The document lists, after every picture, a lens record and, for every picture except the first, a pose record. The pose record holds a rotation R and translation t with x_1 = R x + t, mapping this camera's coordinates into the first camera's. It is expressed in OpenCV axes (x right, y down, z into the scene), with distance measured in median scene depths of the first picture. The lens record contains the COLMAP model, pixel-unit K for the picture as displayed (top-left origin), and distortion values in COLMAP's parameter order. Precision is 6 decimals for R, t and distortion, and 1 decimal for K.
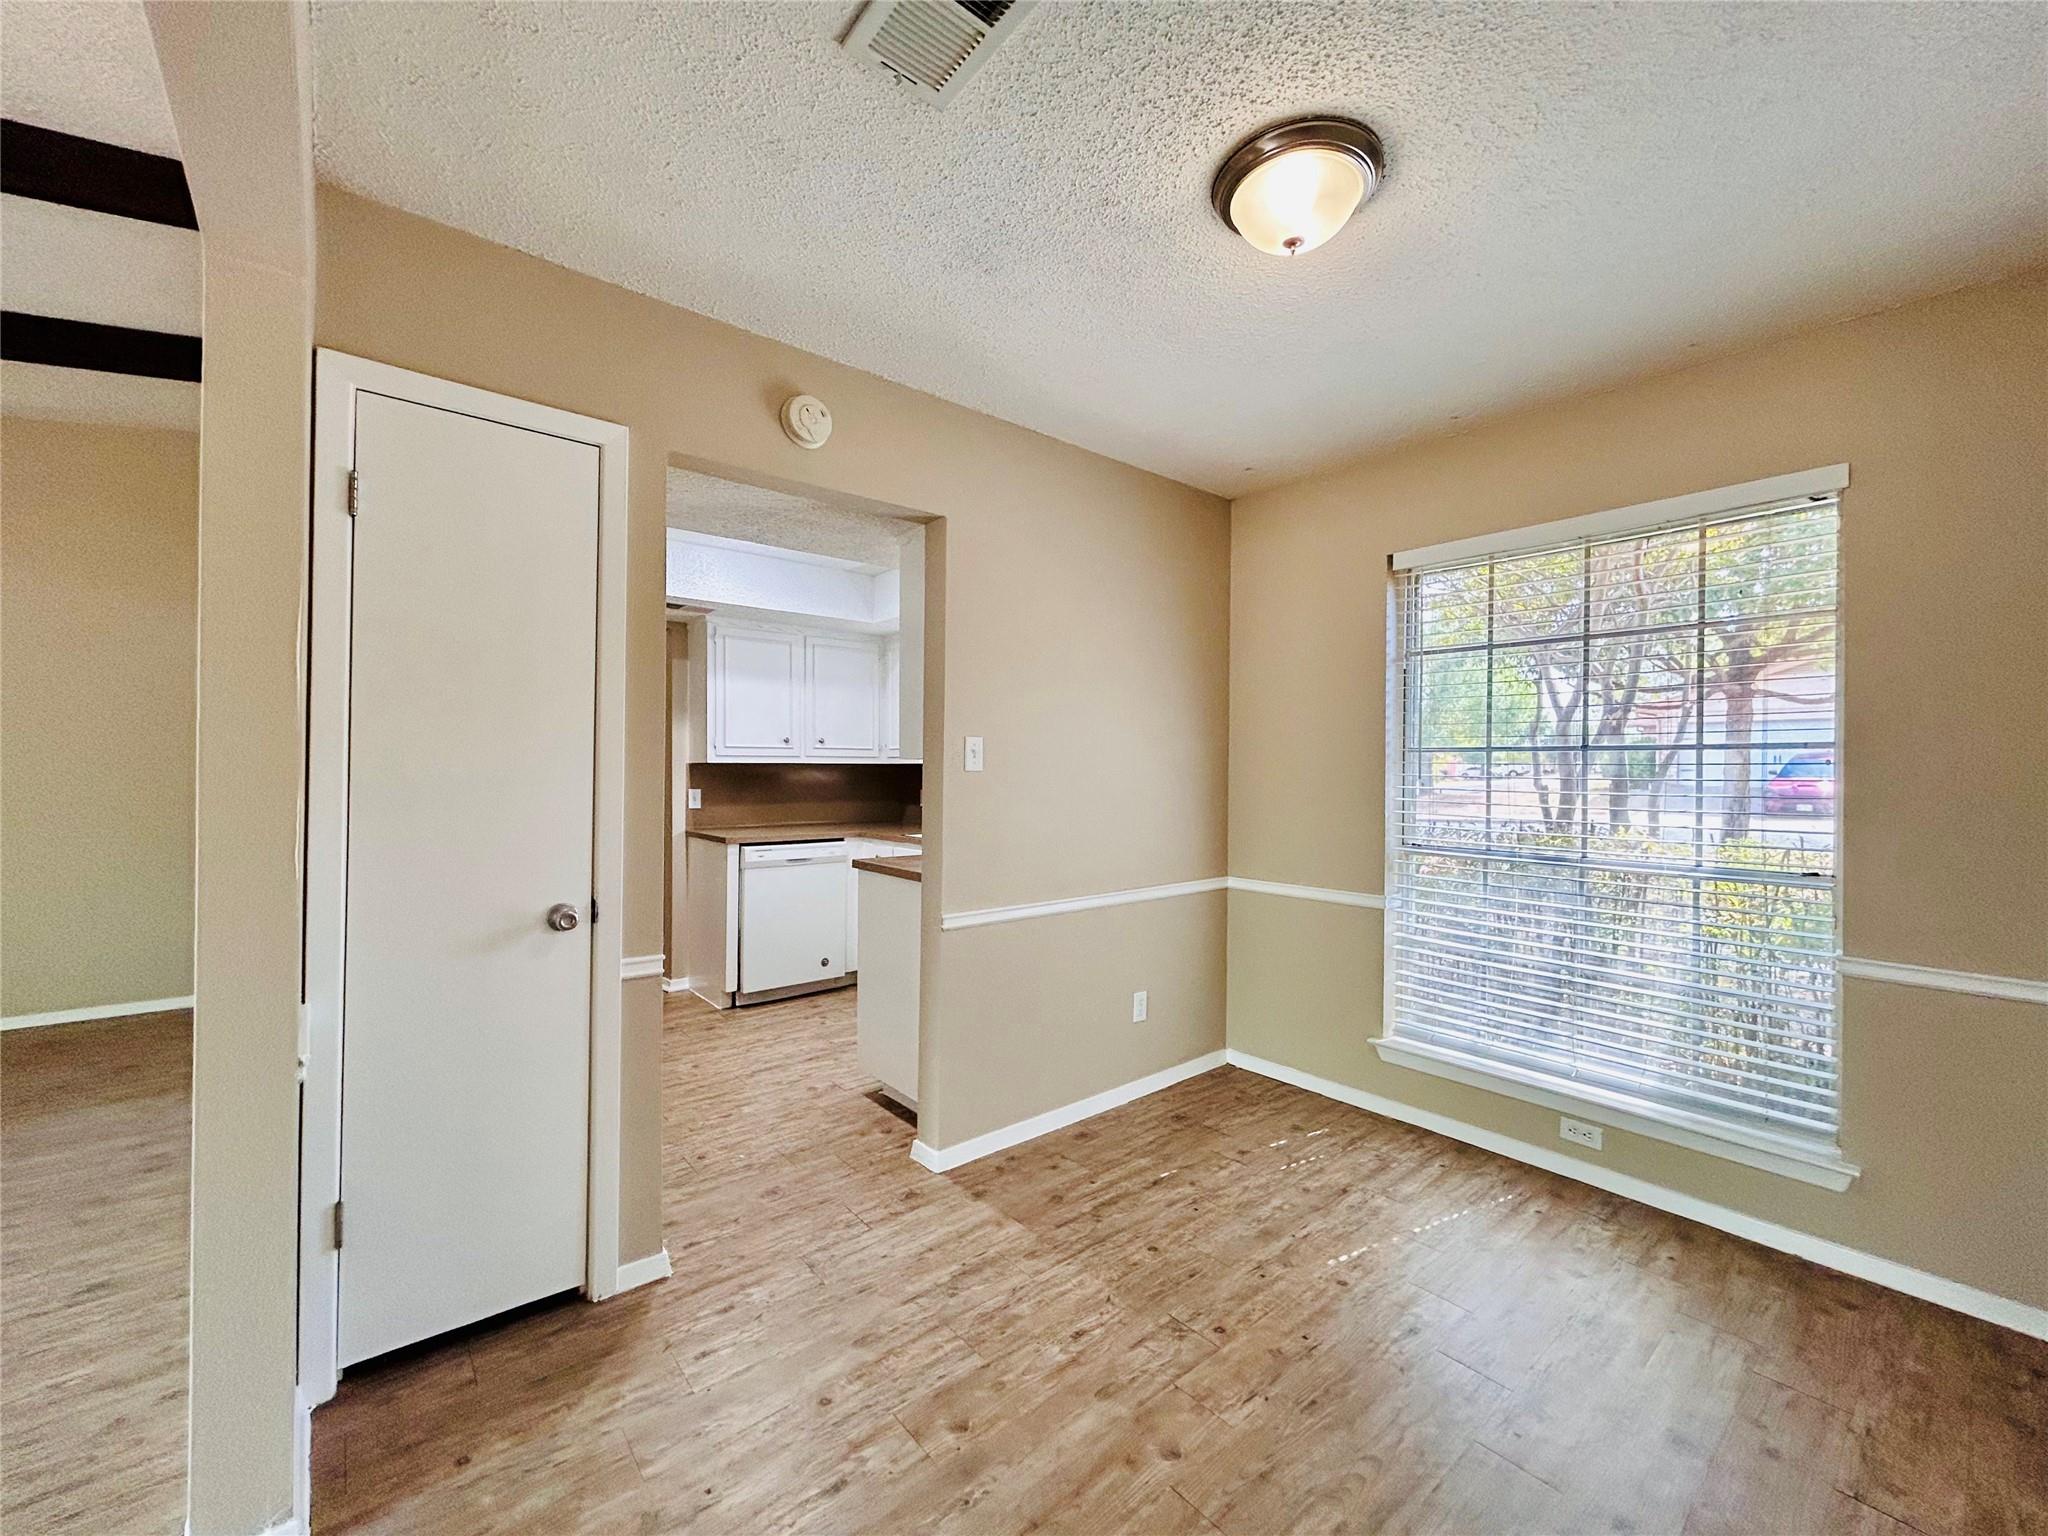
lens RADIAL K [[821.8, 0, 1027.4], [0, 821.8, 769.9], [0, 0, 1]] dist [0.000649, -0.000219]
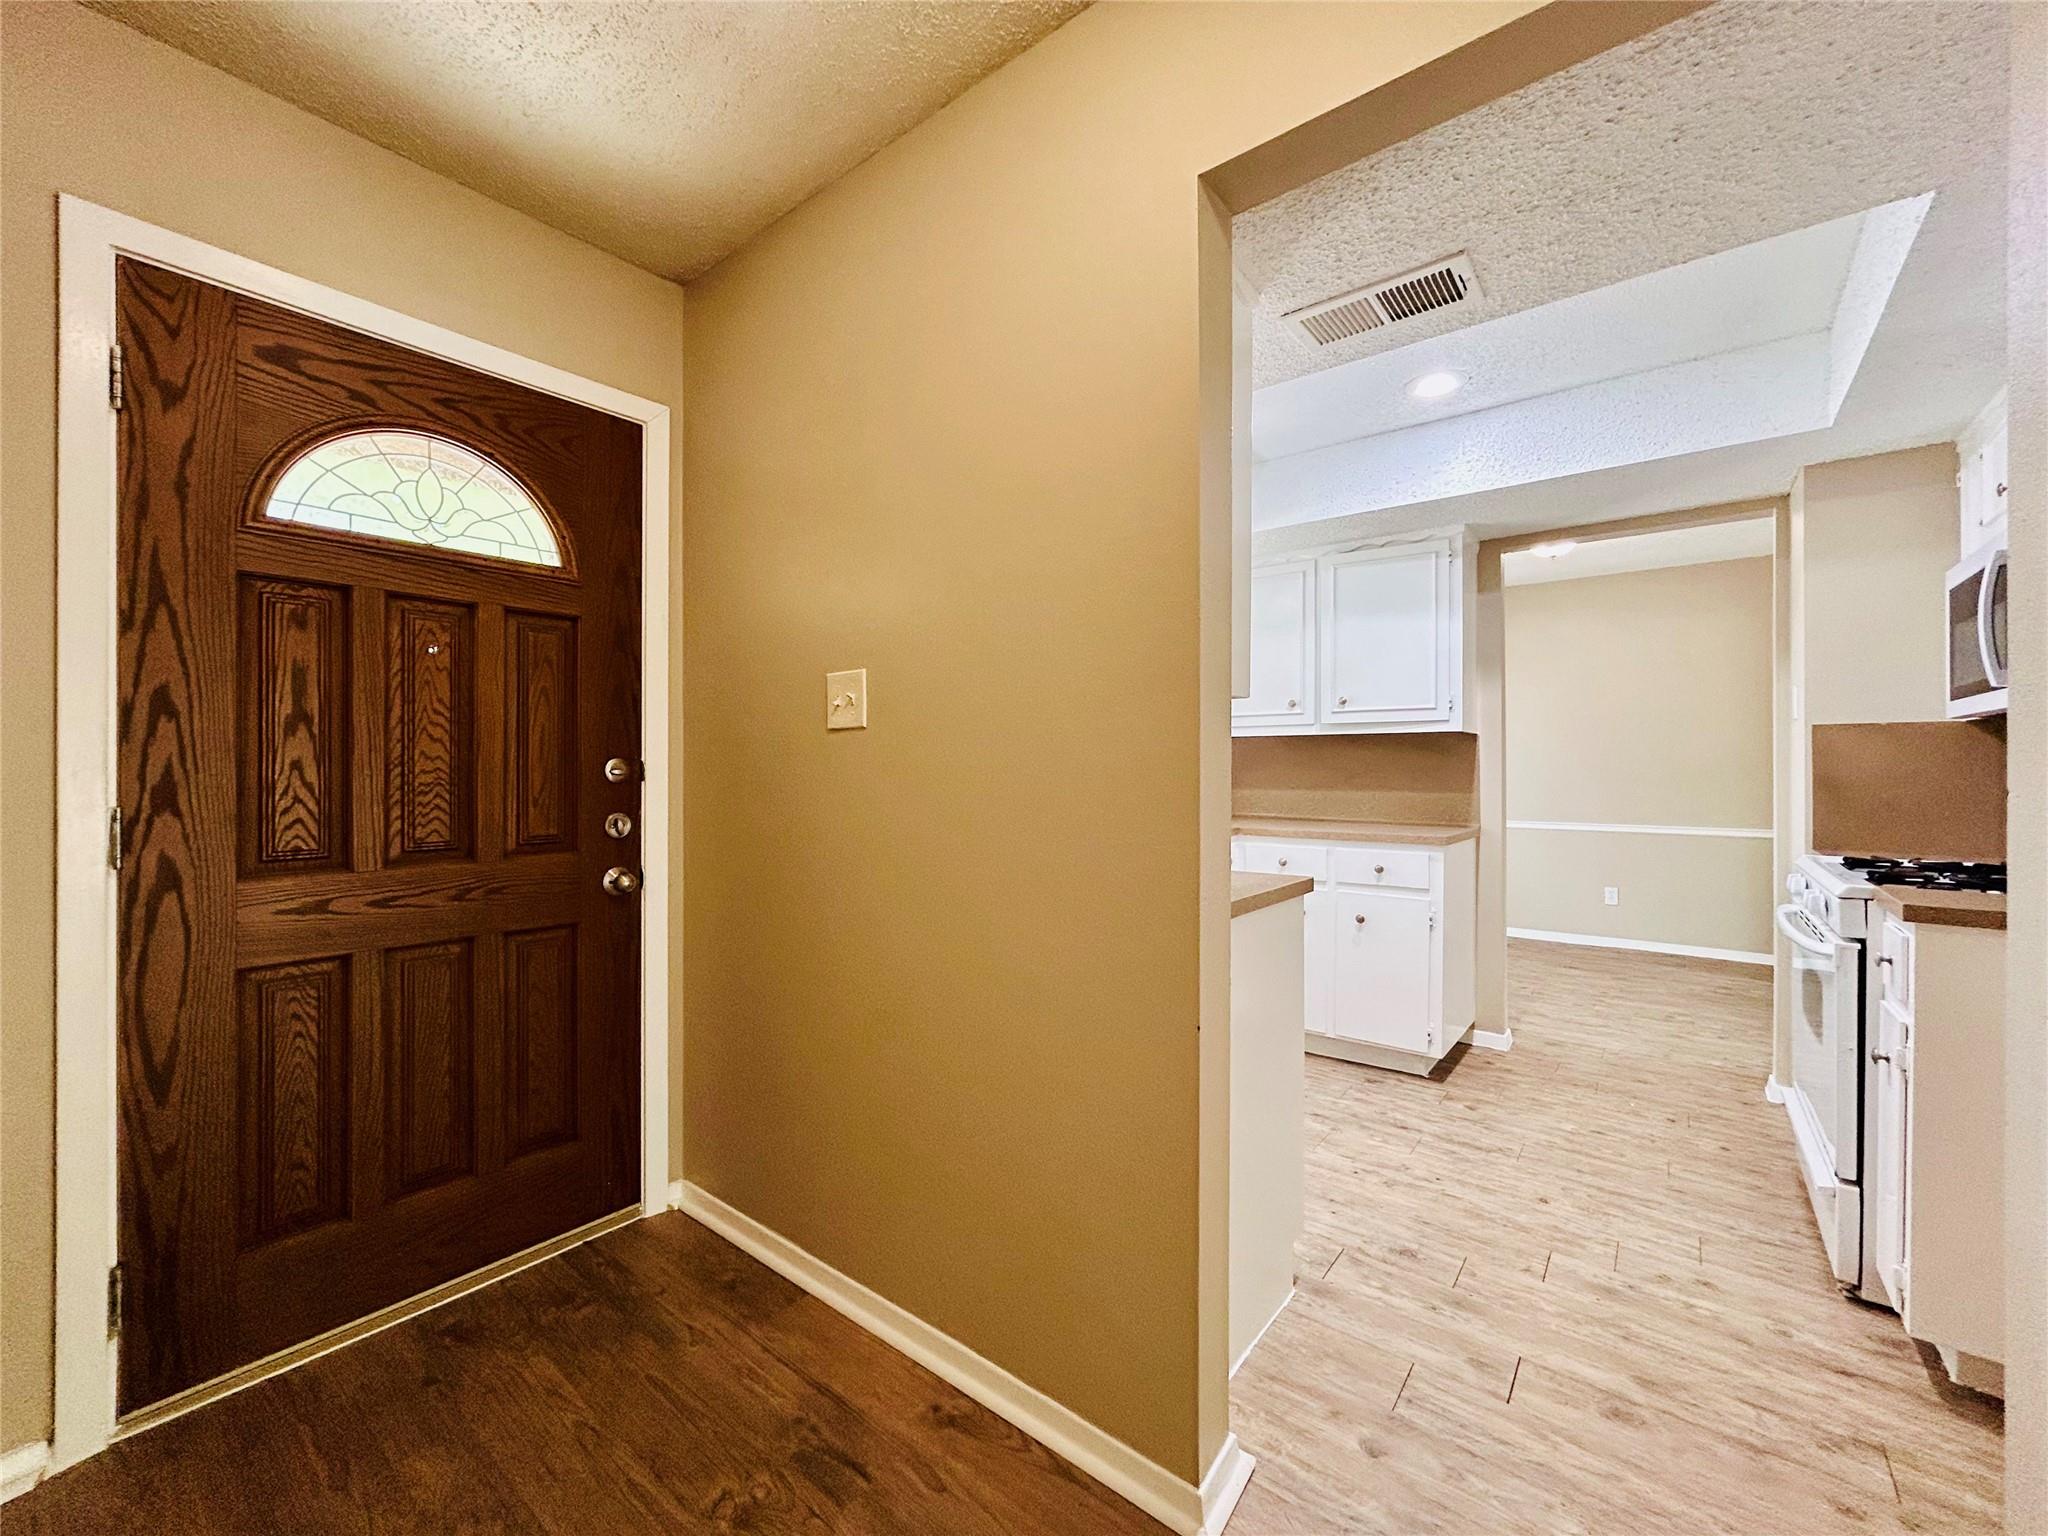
lens RADIAL K [[819.2, 0, 1042.6], [0, 819.2, 767.4], [0, 0, 1]] dist [0.001046, -0.000141]
pose [[-0.205899, 0.006716, 0.978550, -0.770324], [0.006294, 0.999965, -0.005539, 0.030101], [-0.978553, 0.005018, -0.205934, 1.236380]]
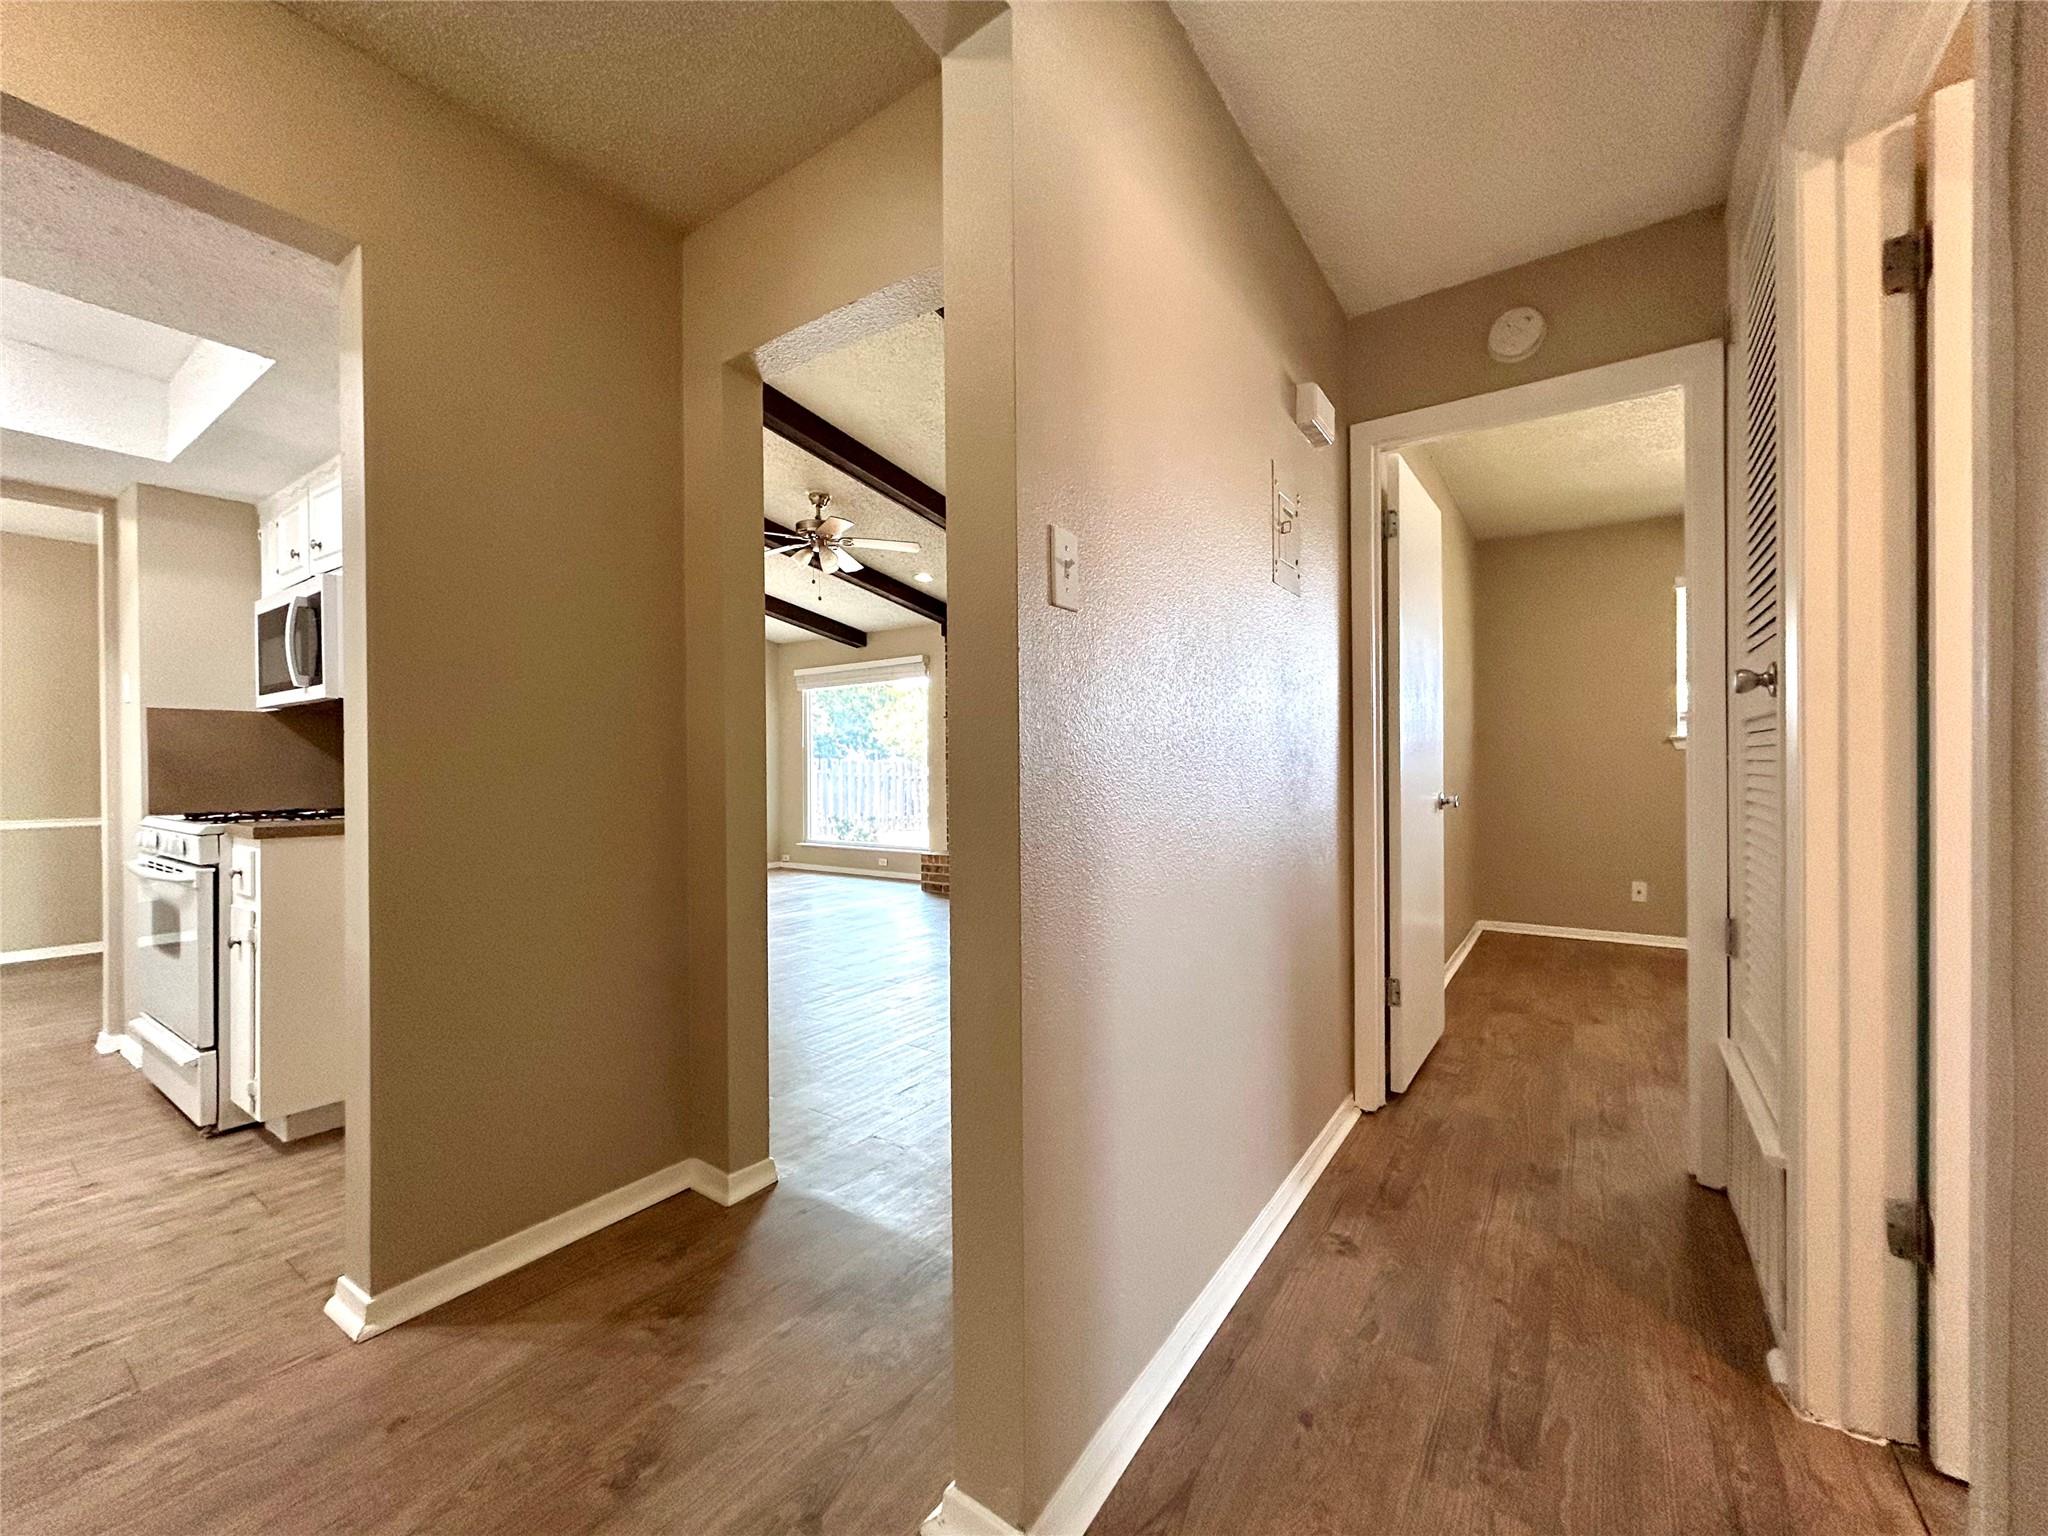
lens RADIAL K [[821.8, 0, 1027.4], [0, 821.8, 769.9], [0, 0, 1]] dist [0.000649, -0.000219]
pose [[-0.964103, 0.016615, -0.265009, -0.836258], [0.014508, 0.999846, 0.009905, 0.056519], [0.265133, 0.005704, -0.964195, 1.437384]]
